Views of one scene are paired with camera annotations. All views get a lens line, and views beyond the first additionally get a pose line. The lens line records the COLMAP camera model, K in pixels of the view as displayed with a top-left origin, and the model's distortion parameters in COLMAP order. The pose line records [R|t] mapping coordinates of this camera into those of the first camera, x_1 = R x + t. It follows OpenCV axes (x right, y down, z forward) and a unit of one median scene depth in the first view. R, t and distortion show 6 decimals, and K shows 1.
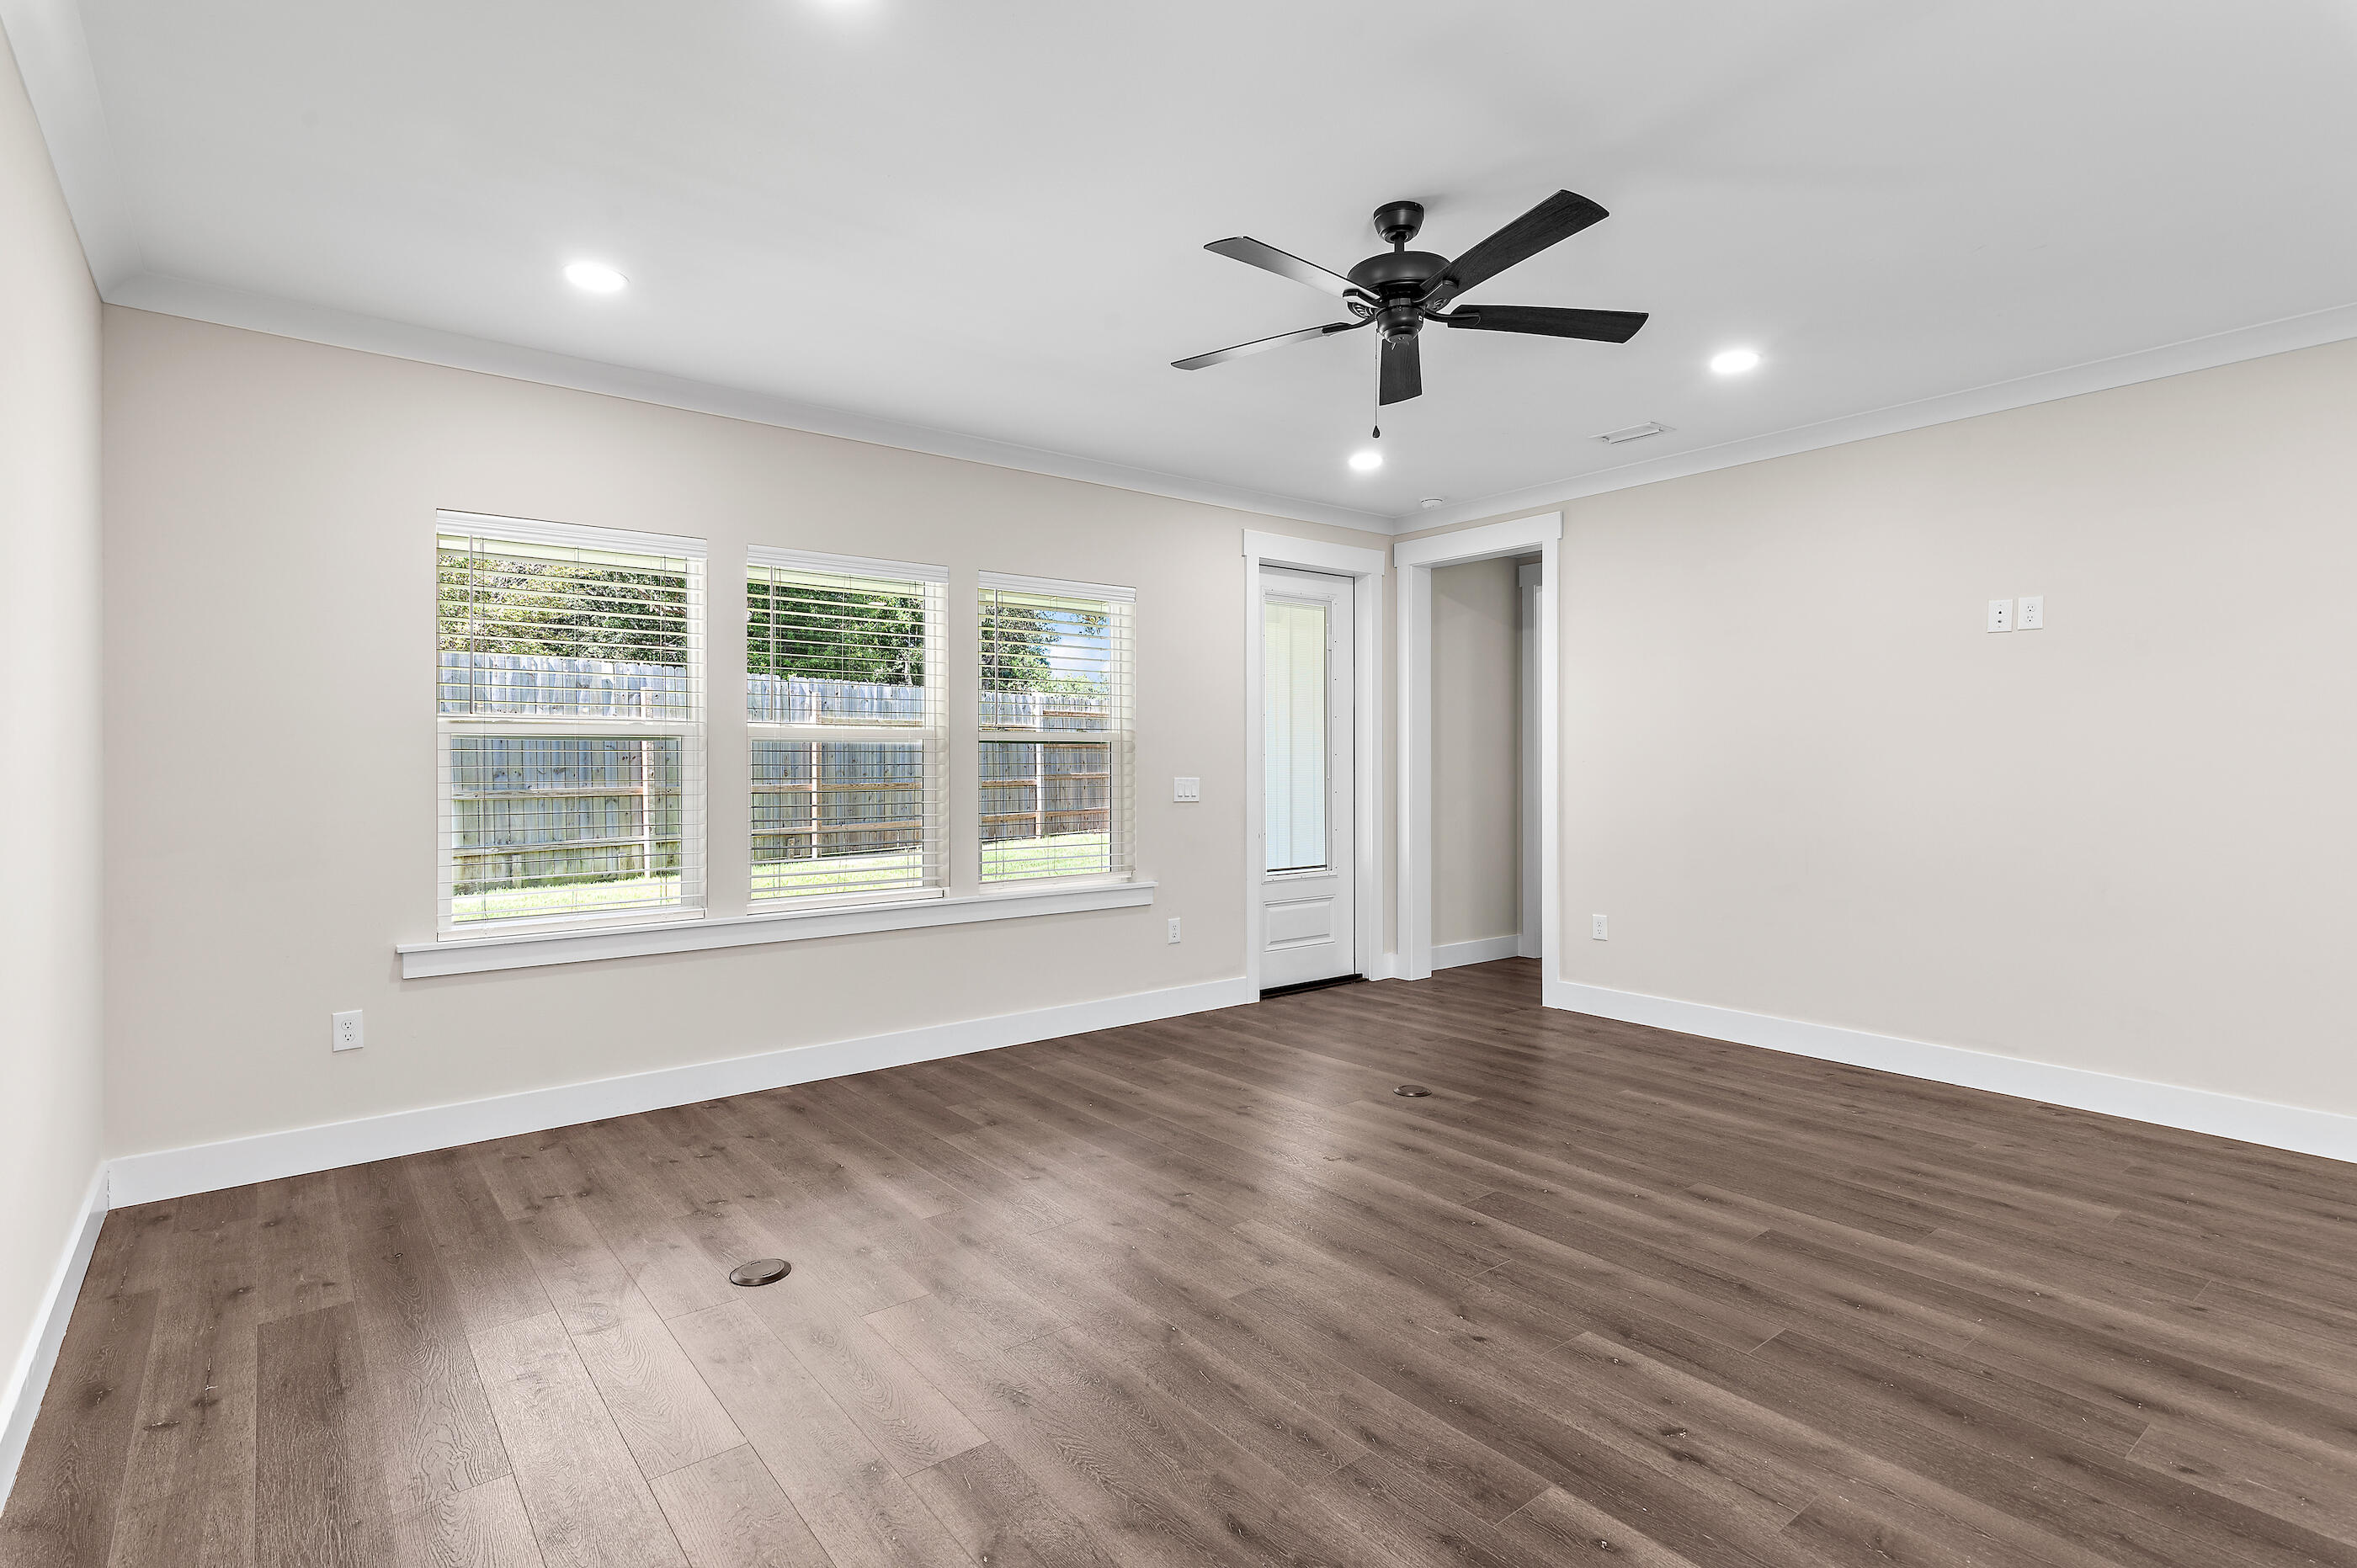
lens RADIAL K [[1151.0, 0, 1178.9], [0, 1151.0, 769.0], [0, 0, 1]] dist [0.017648, 0.000089]
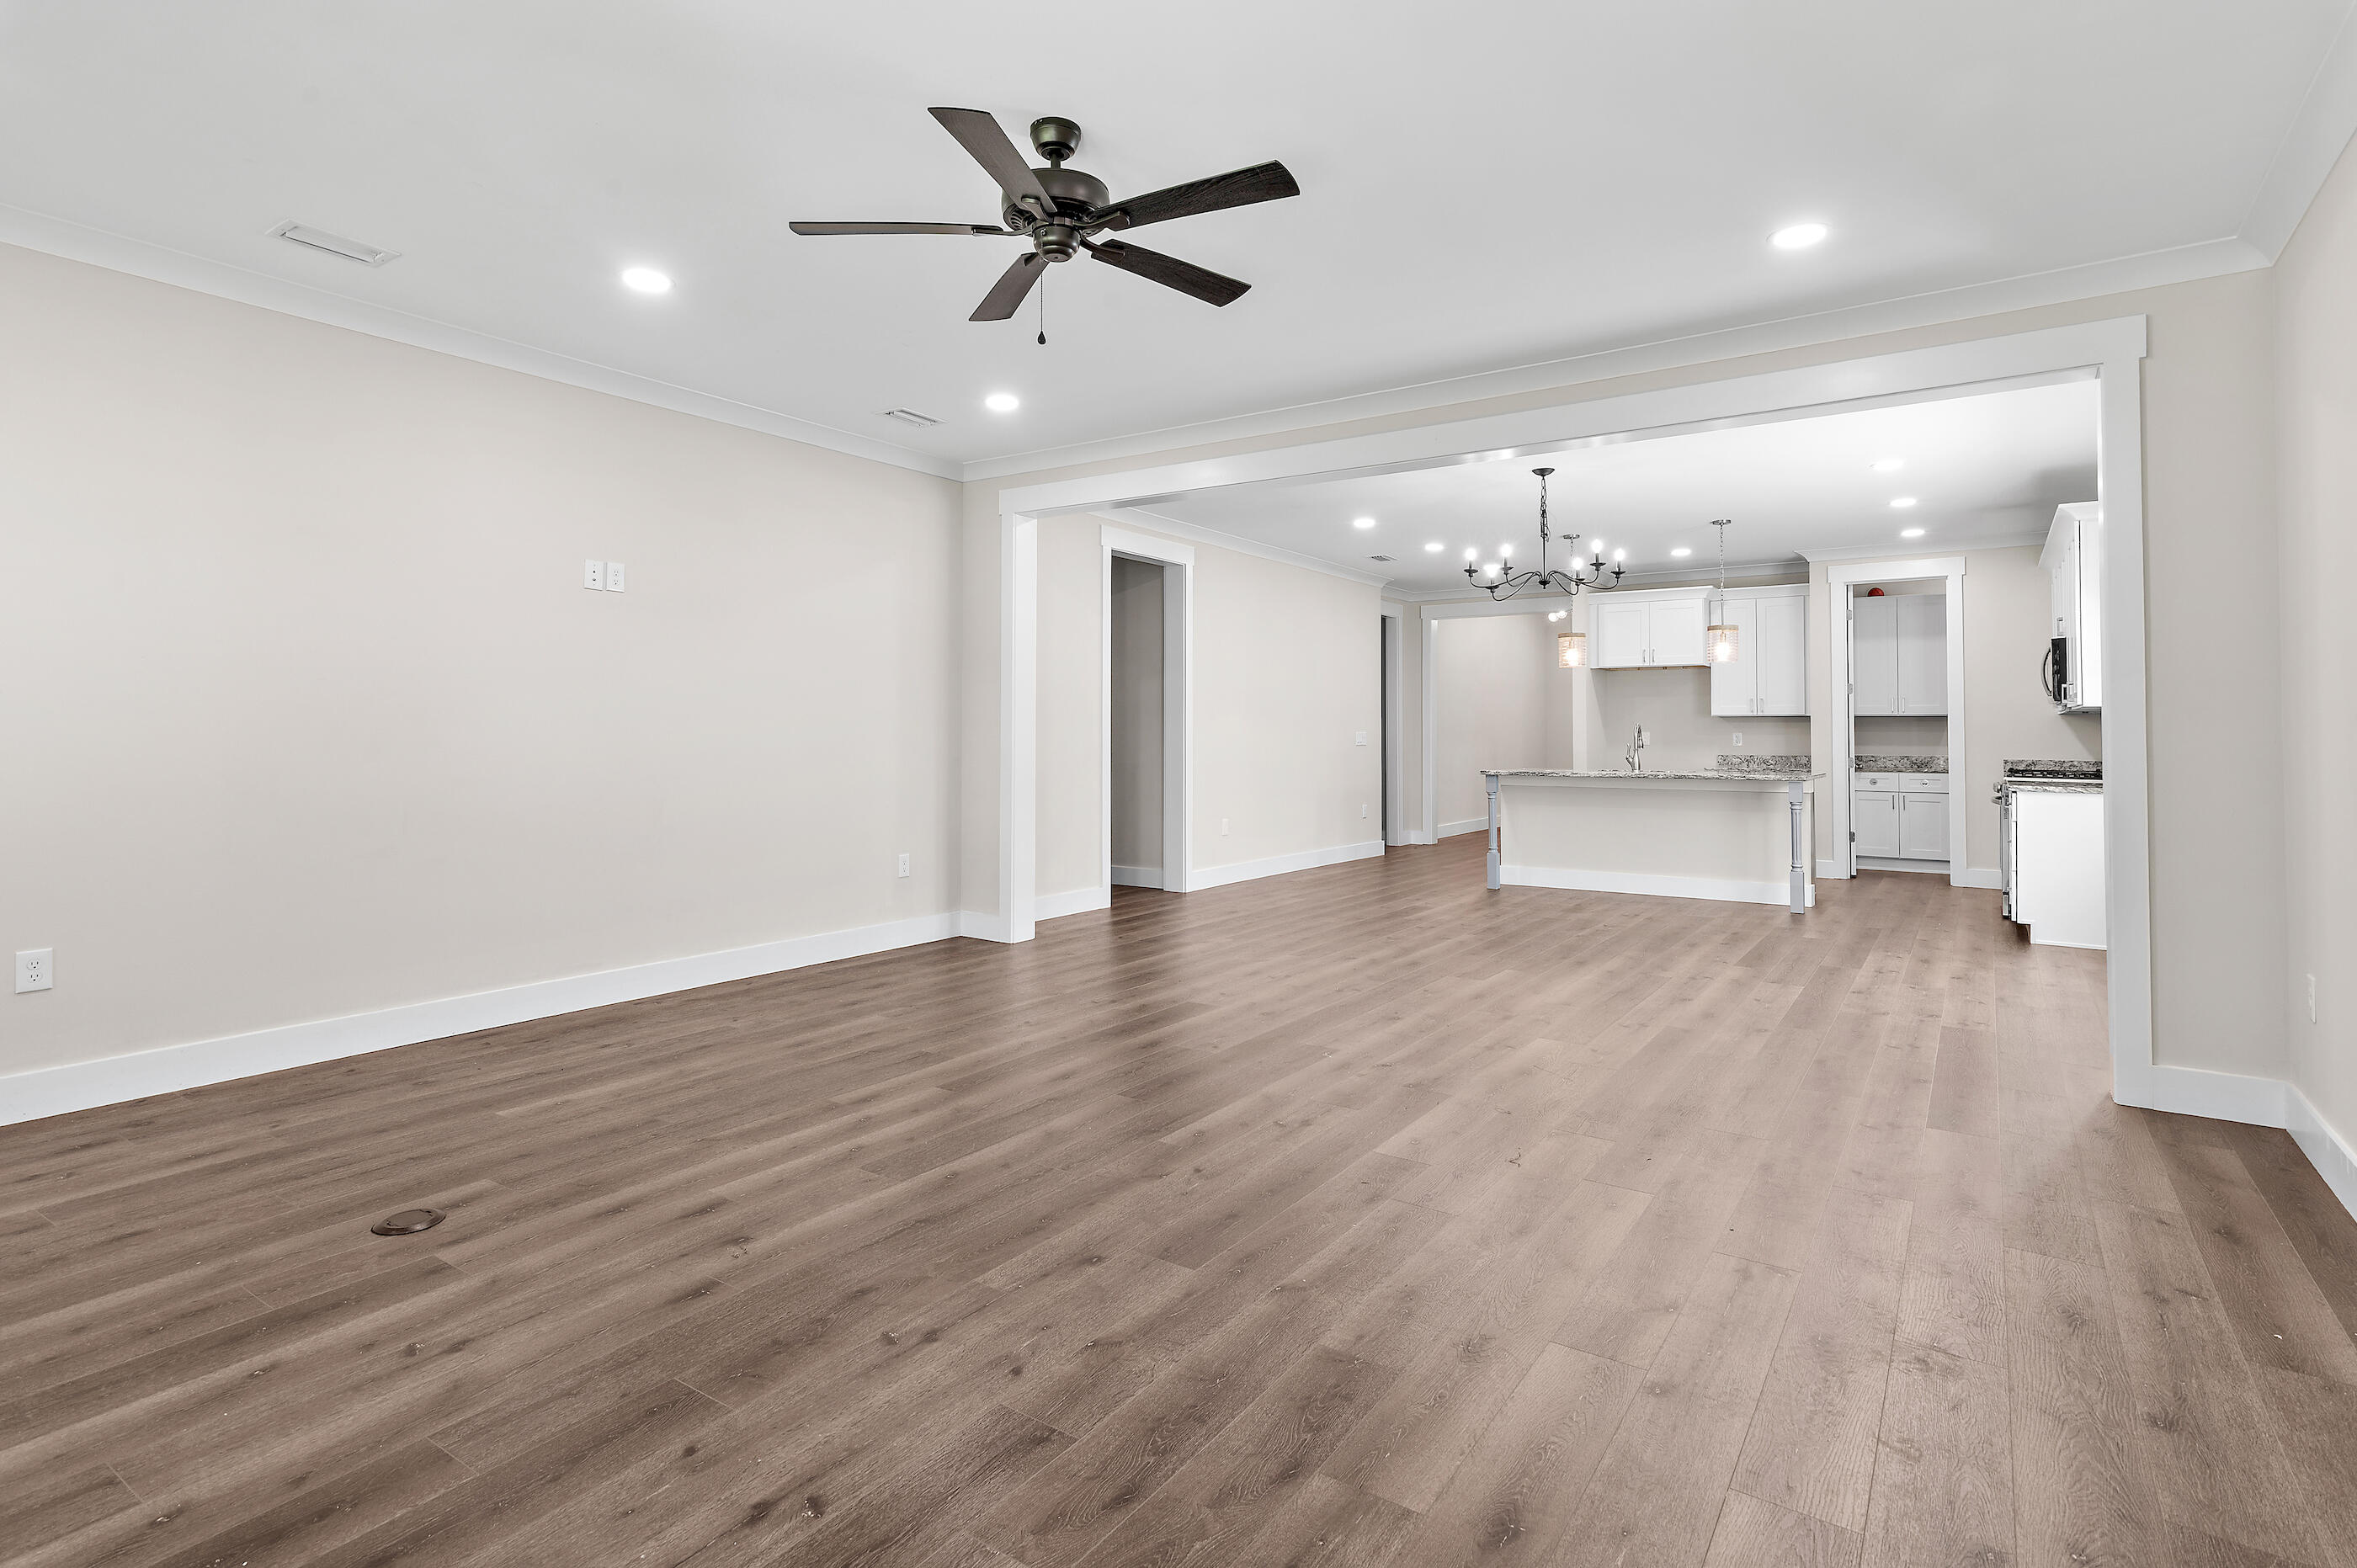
lens RADIAL K [[1171.3, 0, 1176.8], [0, 1171.3, 714.2], [0, 0, 1]] dist [0.018248, 0.000135]
pose [[-0.296588, 0.017552, 0.954844, -0.526818], [0.004744, 0.999846, -0.016905, 0.022465], [-0.954994, -0.000484, -0.296626, 0.802141]]
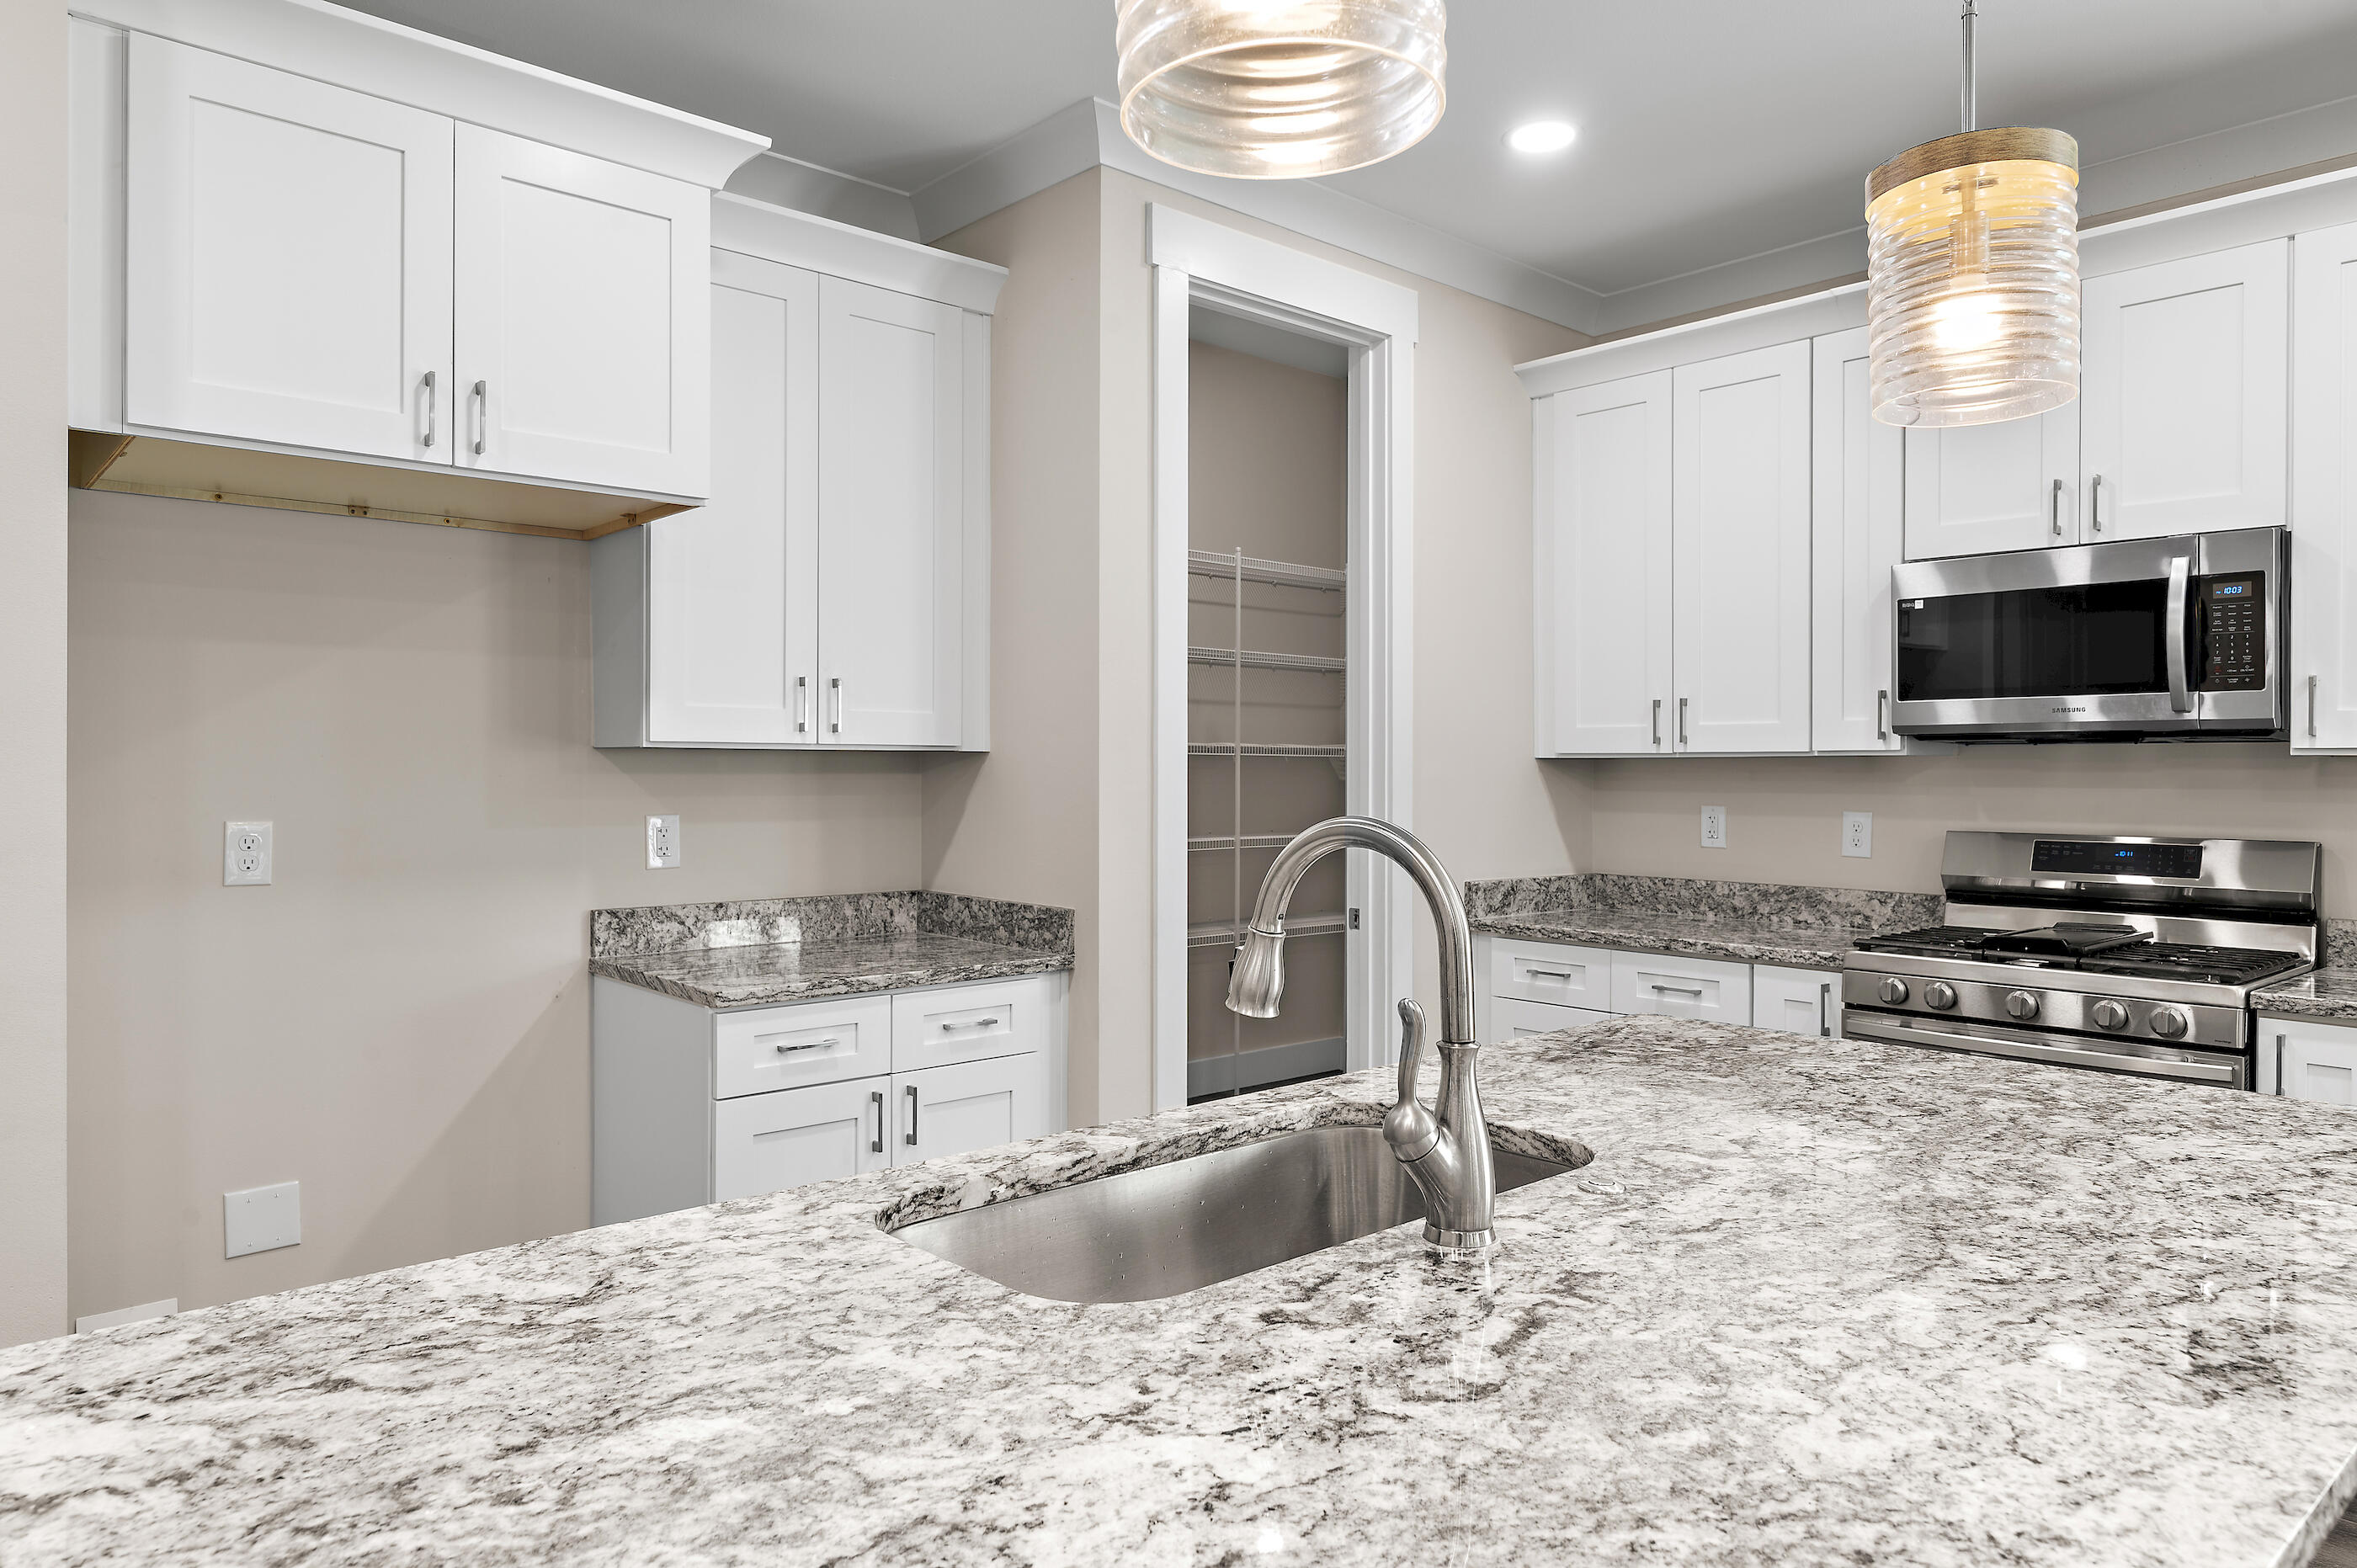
lens RADIAL K [[1489.4, 0, 1177.6], [0, 1489.4, 769.9], [0, 0, 1]] dist [0.002852, 0.000378]
pose [[-0.997925, -0.001443, -0.064366, 1.254324], [-0.001978, 0.999964, 0.008250, -0.004524], [0.064351, 0.008361, -0.997892, -0.261921]]
